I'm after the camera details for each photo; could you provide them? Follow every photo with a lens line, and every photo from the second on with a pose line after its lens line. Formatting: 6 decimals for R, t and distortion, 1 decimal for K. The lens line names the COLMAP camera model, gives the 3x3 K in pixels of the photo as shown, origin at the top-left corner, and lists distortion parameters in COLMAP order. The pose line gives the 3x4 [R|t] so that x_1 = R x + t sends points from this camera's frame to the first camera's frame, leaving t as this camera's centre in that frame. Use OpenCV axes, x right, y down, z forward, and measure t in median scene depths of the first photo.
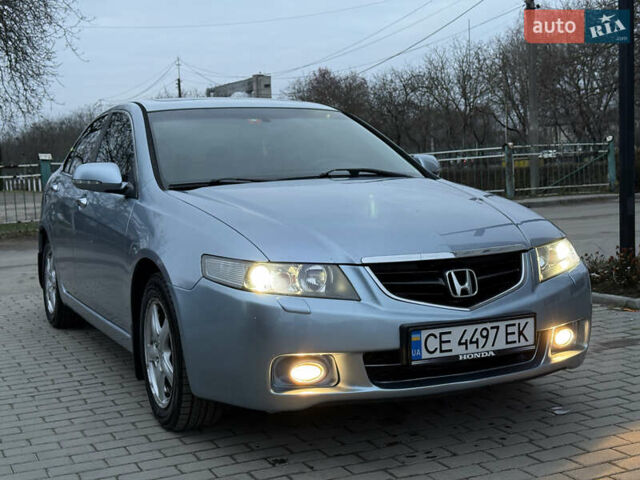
lens RADIAL K [[892.0, 0, 321.4], [0, 892.0, 242.0], [0, 0, 1]] dist [0.103924, -0.033690]
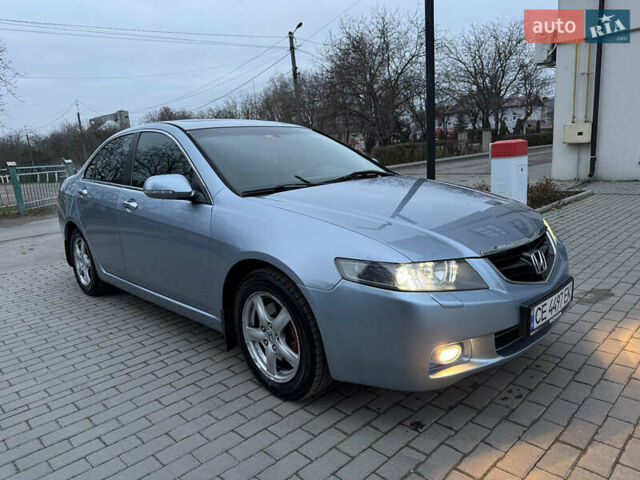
lens RADIAL K [[451.3, 0, 318.9], [0, 451.3, 242.1], [0, 0, 1]] dist [0.045826, -0.058761]
pose [[0.946710, -0.090277, 0.309178, -0.329911], [0.060036, 0.992554, 0.105984, -0.068190], [-0.316443, -0.081774, 0.945080, 0.480370]]
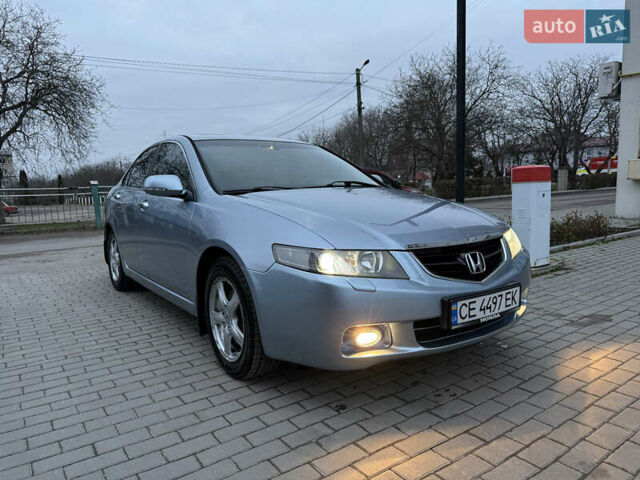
lens RADIAL K [[450.9, 0, 320.0], [0, 450.9, 241.9], [0, 0, 1]] dist [0.051911, -0.065953]
pose [[0.985012, -0.016432, 0.171699, -0.177850], [0.011782, 0.999537, 0.028066, -0.005807], [-0.172081, -0.025622, 0.984750, 0.377299]]
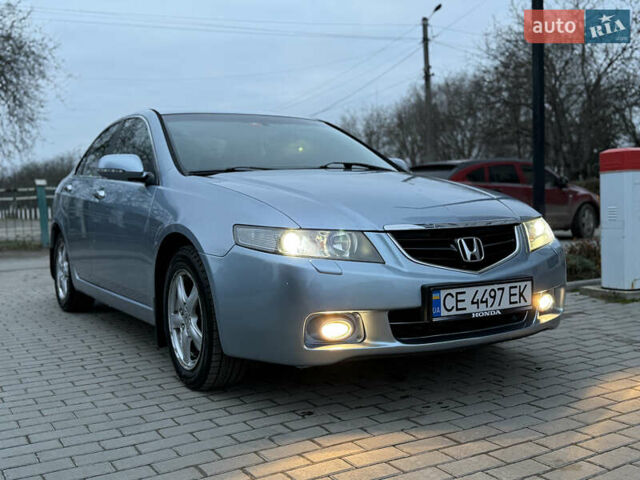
lens RADIAL K [[692.7, 0, 320.9], [0, 692.7, 238.3], [0, 0, 1]] dist [0.149860, -0.303616]
pose [[0.995647, 0.002065, 0.093186, -0.107809], [0.000959, 0.999475, -0.032386, 0.058883], [-0.093204, 0.032334, 0.995122, 0.149179]]
